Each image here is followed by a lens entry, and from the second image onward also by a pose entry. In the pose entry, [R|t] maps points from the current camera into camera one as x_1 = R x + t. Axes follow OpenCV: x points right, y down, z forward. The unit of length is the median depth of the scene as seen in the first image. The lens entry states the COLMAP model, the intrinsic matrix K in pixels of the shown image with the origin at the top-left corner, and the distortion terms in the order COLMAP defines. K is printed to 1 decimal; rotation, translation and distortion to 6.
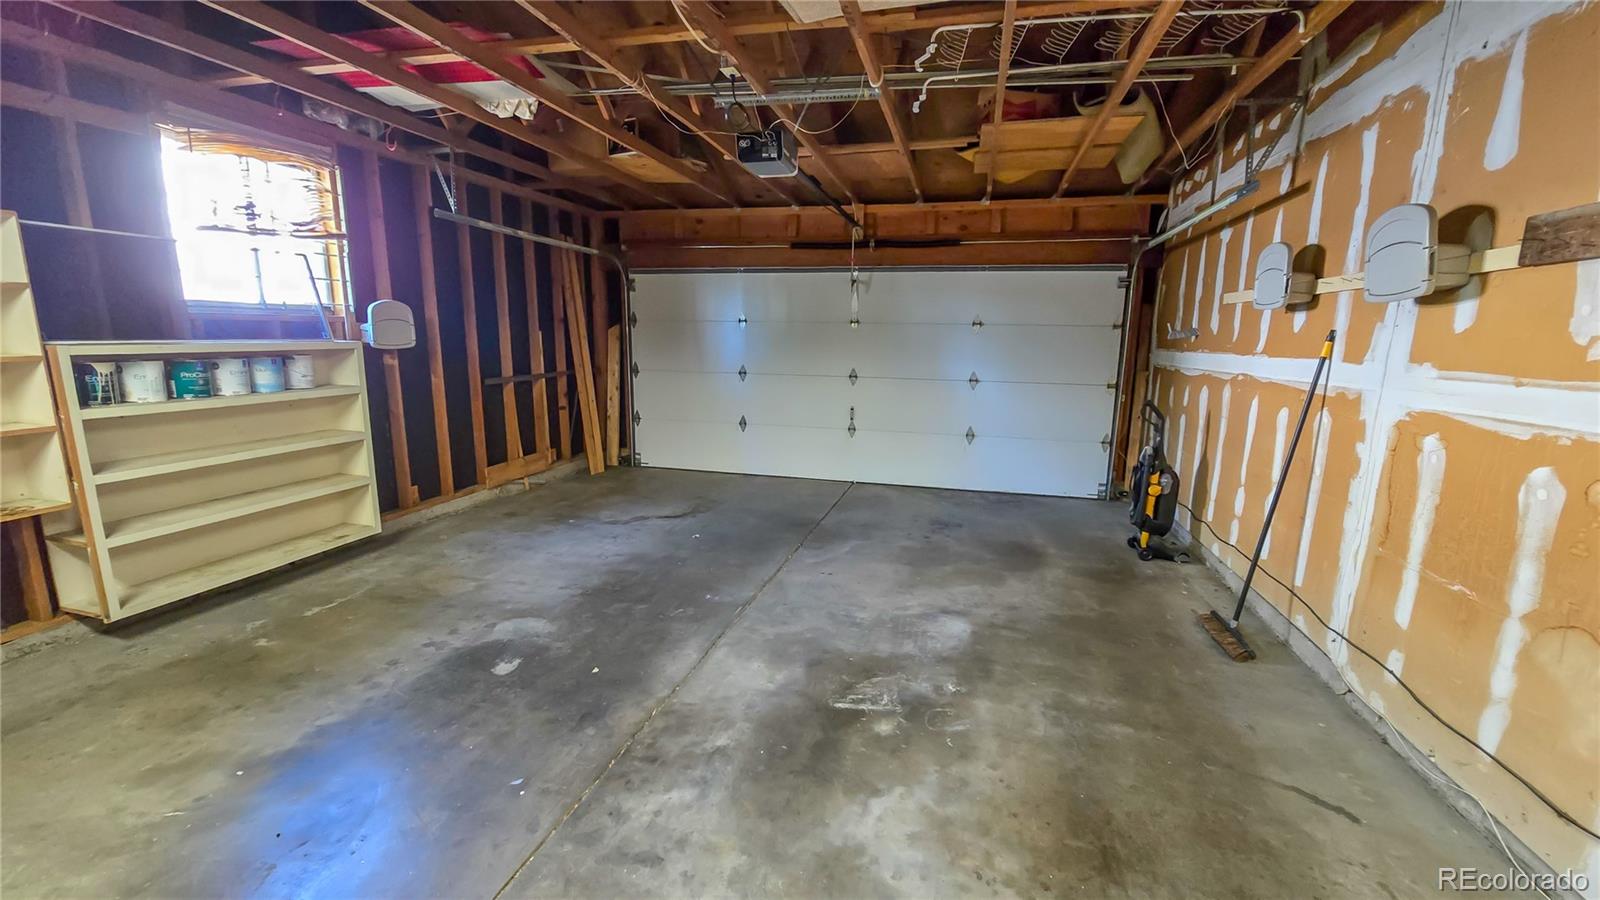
lens RADIAL K [[653.2, 0, 802.5], [0, 653.2, 456.3], [0, 0, 1]] dist [-0.006166, -0.000465]
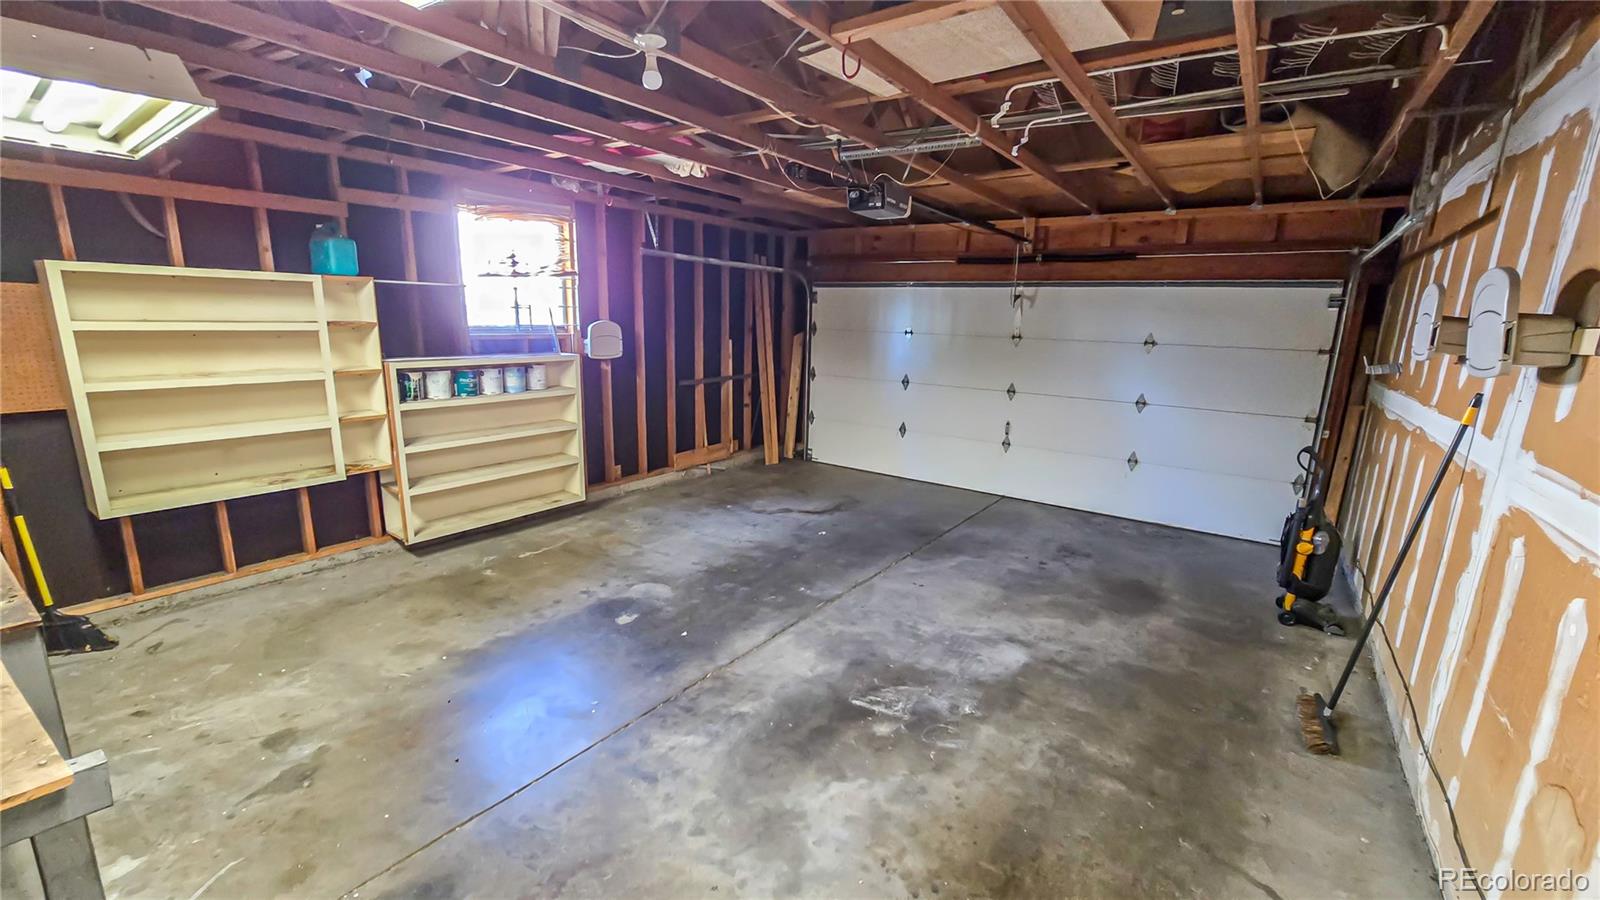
lens RADIAL K [[653.2, 0, 807.5], [0, 653.2, 454.0], [0, 0, 1]] dist [-0.006166, -0.000465]
pose [[0.932957, 0.085282, -0.349740, 0.268482], [-0.078394, 0.996348, 0.033830, -0.067463], [0.351348, -0.004144, 0.936236, -0.081915]]
